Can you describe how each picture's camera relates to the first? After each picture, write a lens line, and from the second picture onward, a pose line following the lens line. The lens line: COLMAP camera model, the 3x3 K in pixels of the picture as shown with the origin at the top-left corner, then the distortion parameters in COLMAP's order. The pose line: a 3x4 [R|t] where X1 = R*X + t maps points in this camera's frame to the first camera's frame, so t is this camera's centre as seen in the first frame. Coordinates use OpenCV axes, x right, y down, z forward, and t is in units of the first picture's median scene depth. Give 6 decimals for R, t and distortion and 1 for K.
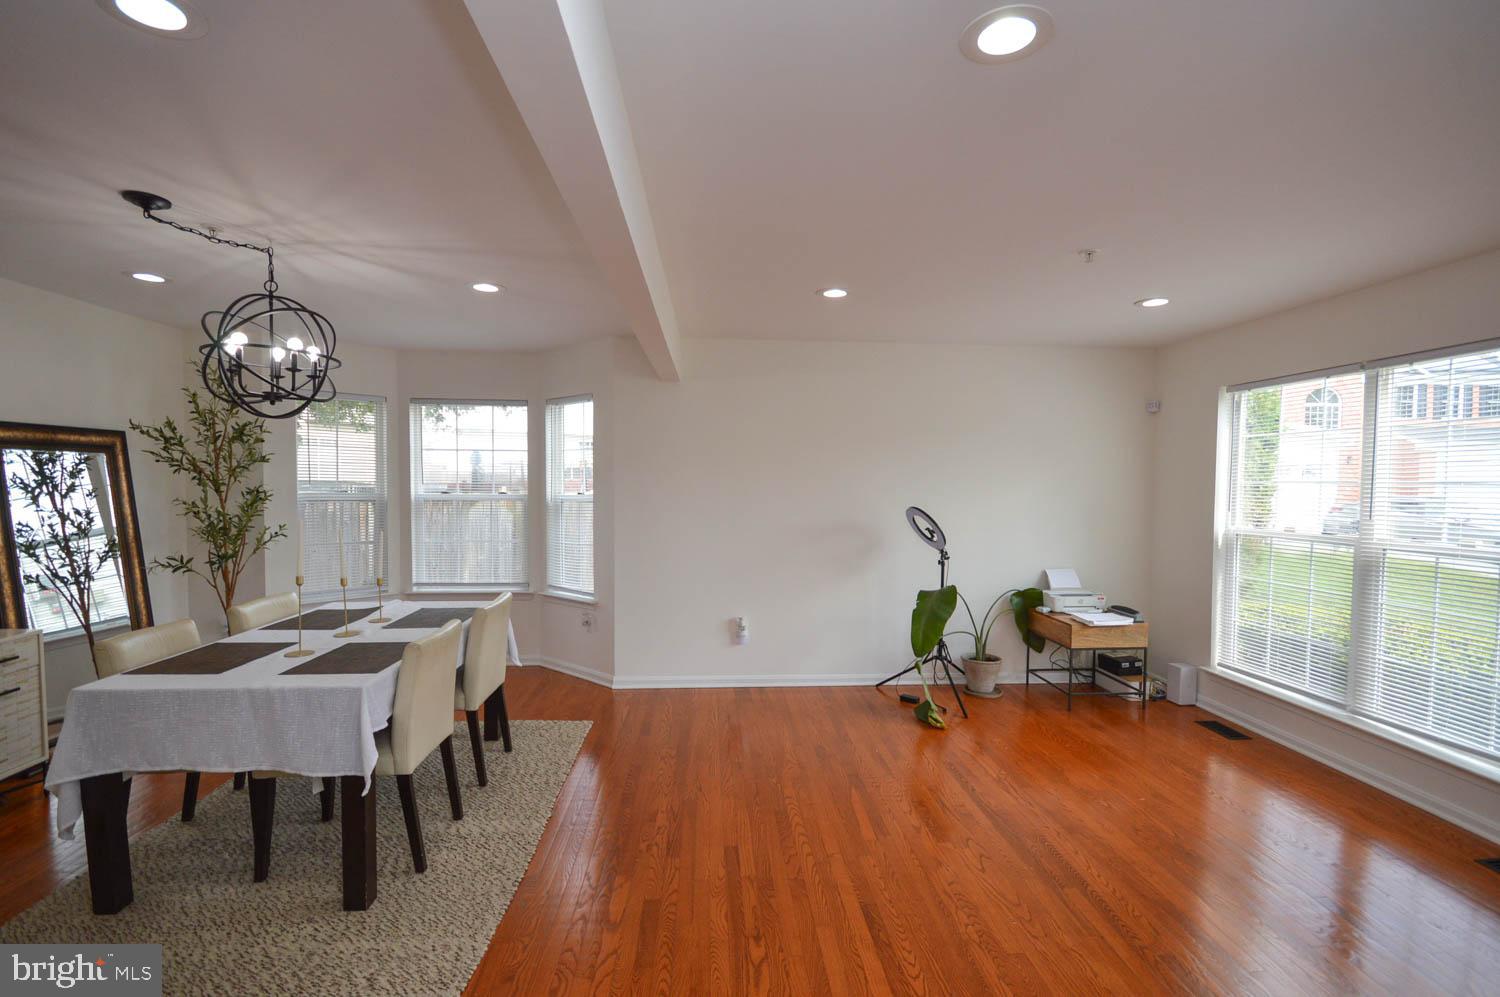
lens RADIAL K [[671.0, 0, 751.1], [0, 671.0, 508.0], [0, 0, 1]] dist [-0.001049, -0.000263]
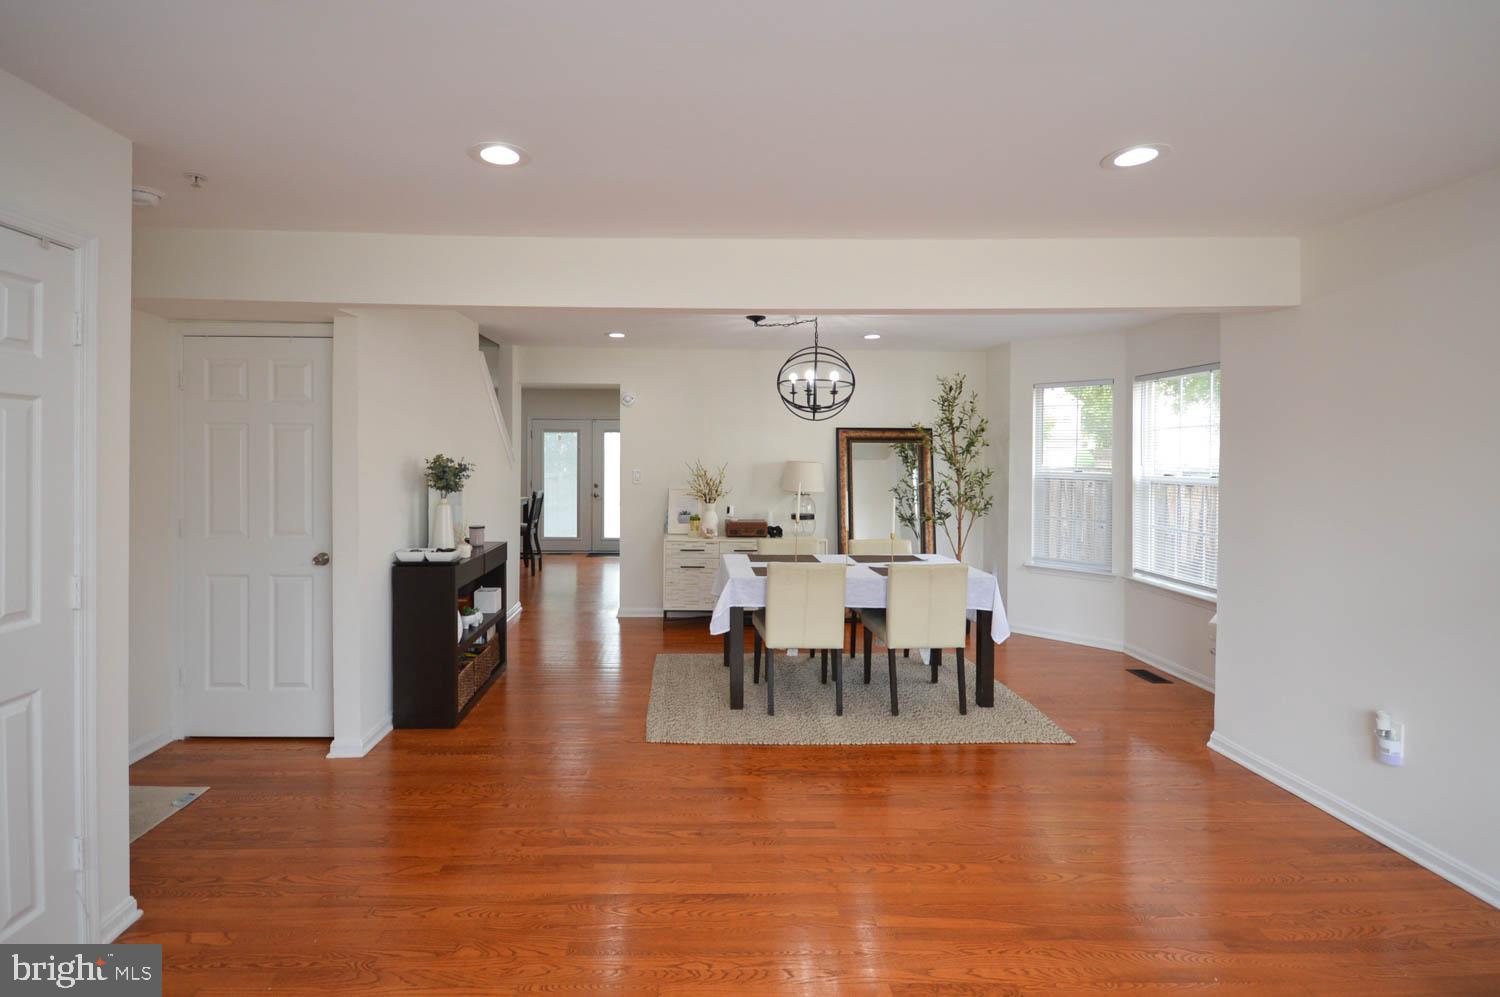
lens RADIAL K [[696.0, 0, 703.9], [0, 696.0, 459.9], [0, 0, 1]] dist [0.000518, 0.000291]
pose [[-0.048299, -0.001195, -0.998832, 0.694644], [-0.049042, 0.998796, 0.001177, -0.019170], [0.997628, 0.049042, -0.048299, 0.569578]]
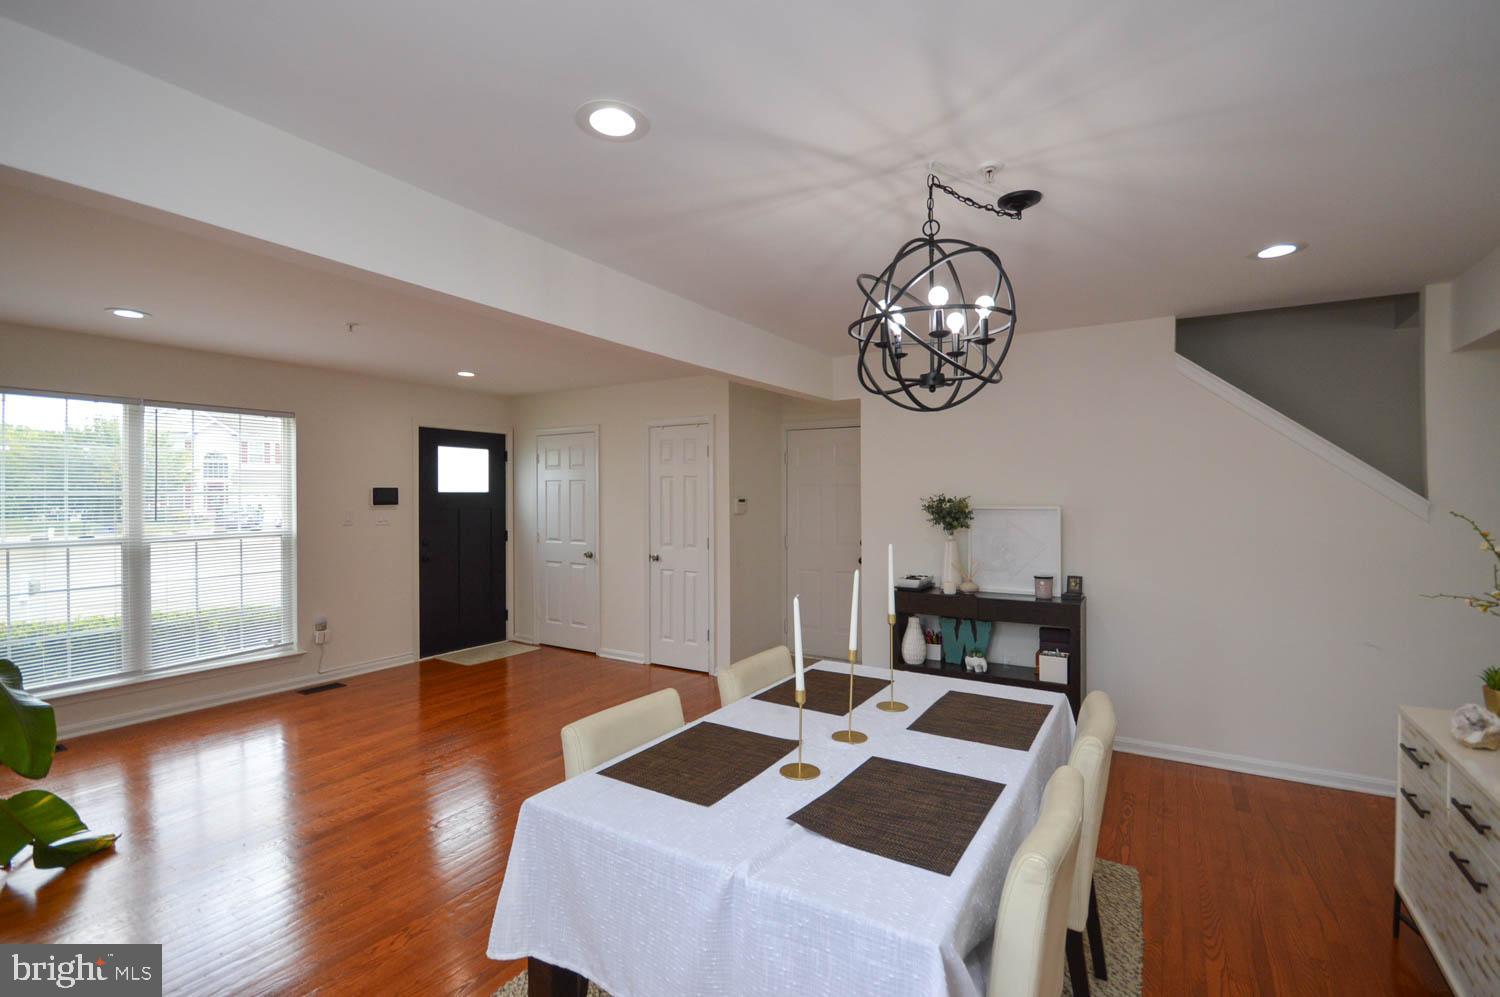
lens RADIAL K [[677.3, 0, 750.0], [0, 677.3, 498.5], [0, 0, 1]] dist [-0.002814, -0.000177]
pose [[-0.815829, -0.010032, 0.578207, -0.680102], [0.018533, 0.998882, 0.043481, -0.052710], [-0.577997, 0.046189, -0.814731, 1.192374]]
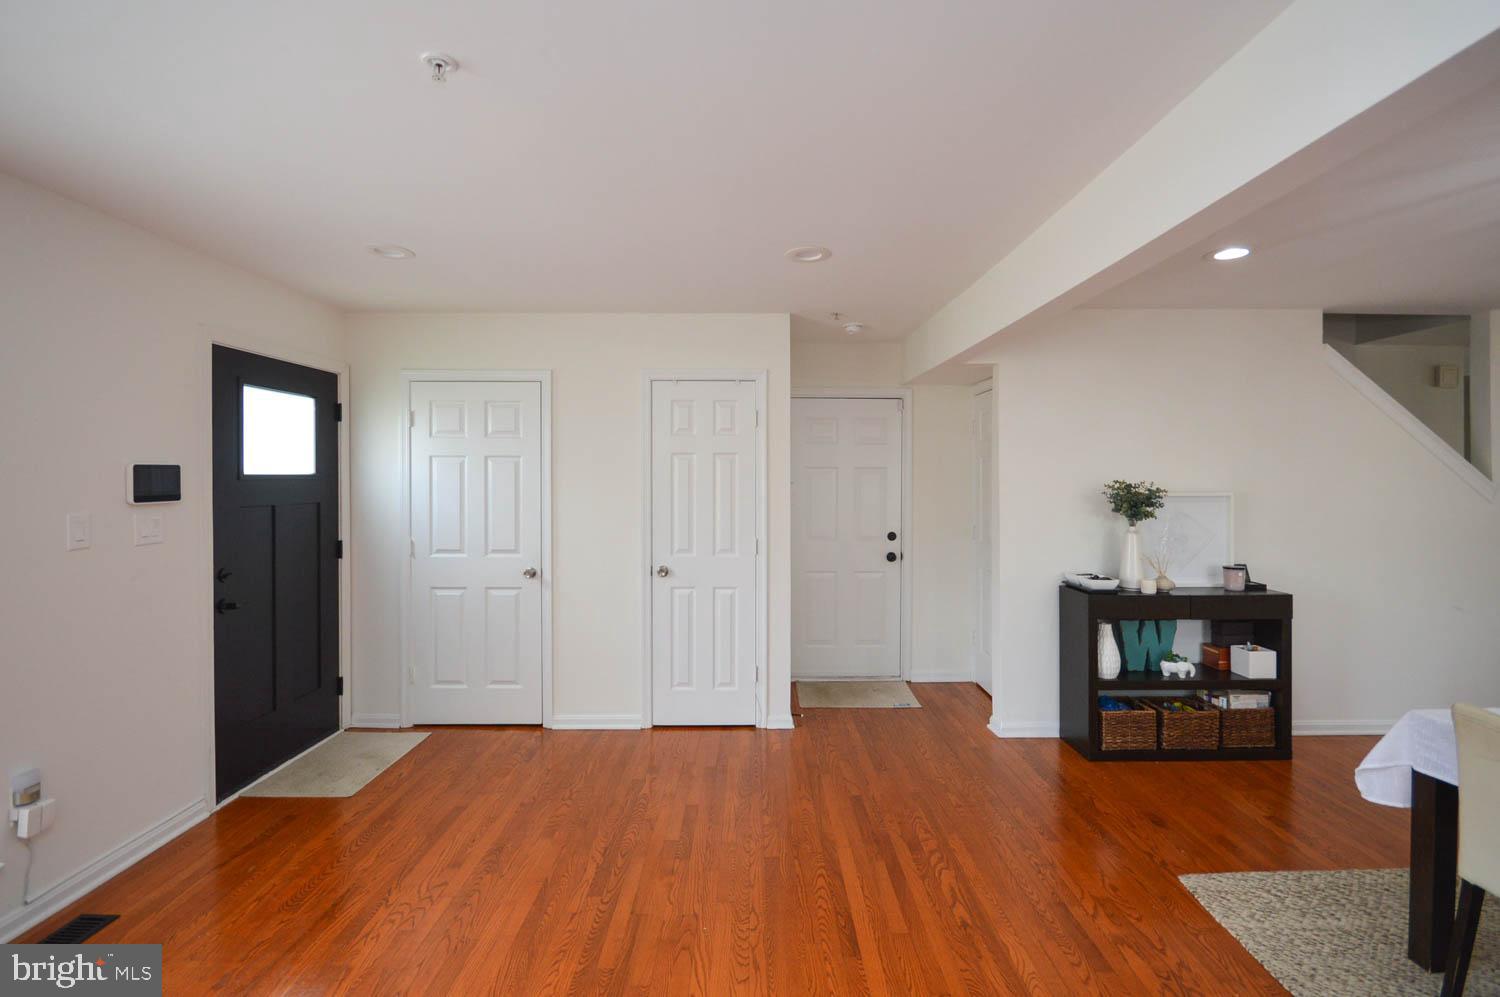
lens RADIAL K [[680.0, 0, 754.0], [0, 680.0, 484.9], [0, 0, 1]] dist [-0.000244, -0.000373]
pose [[-0.998443, -0.009451, 0.054980, 0.154856], [-0.006403, 0.998446, 0.055351, -0.049049], [-0.055417, 0.054912, -0.996952, 1.111758]]
